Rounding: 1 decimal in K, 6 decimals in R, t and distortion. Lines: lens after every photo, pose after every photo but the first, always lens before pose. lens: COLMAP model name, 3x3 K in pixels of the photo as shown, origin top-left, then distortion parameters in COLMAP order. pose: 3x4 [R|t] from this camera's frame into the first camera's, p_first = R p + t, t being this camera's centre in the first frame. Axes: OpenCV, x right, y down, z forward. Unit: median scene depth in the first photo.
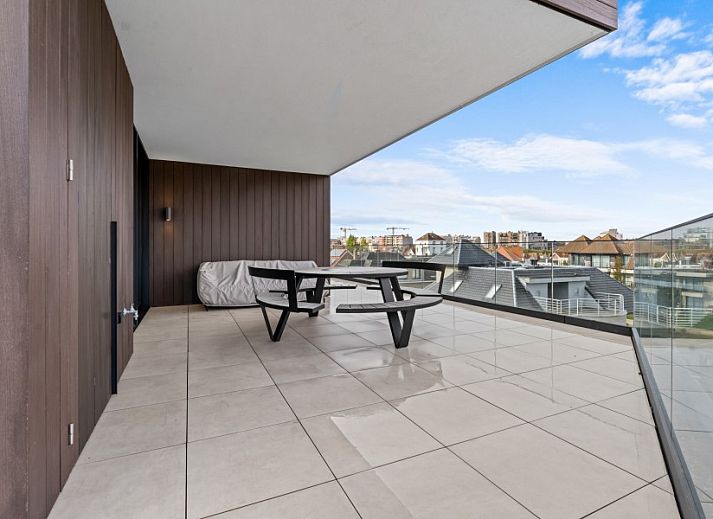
lens RADIAL K [[355.8, 0, 356.5], [0, 355.8, 259.5], [0, 0, 1]] dist [0.000837, -0.000163]
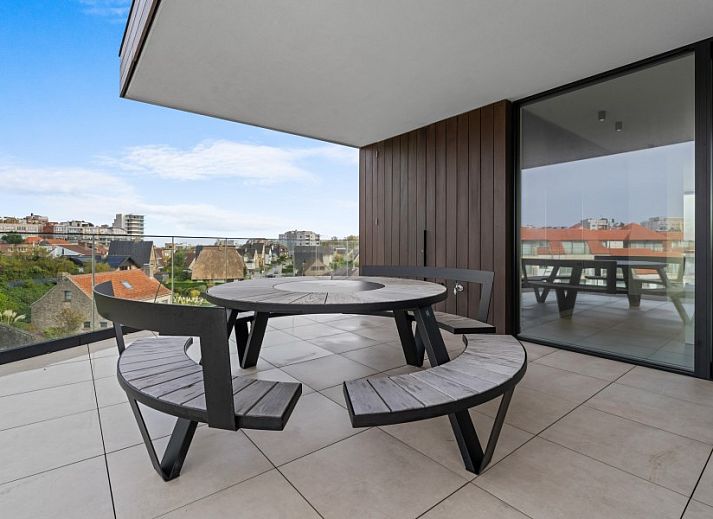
lens RADIAL K [[355.8, 0, 356.5], [0, 355.8, 259.5], [0, 0, 1]] dist [0.000837, -0.000163]
pose [[0.999955, -0.009024, -0.003002, 0.889277], [0.008936, 0.999561, -0.028231, -0.000248], [0.003256, 0.028203, 0.999597, 0.051922]]
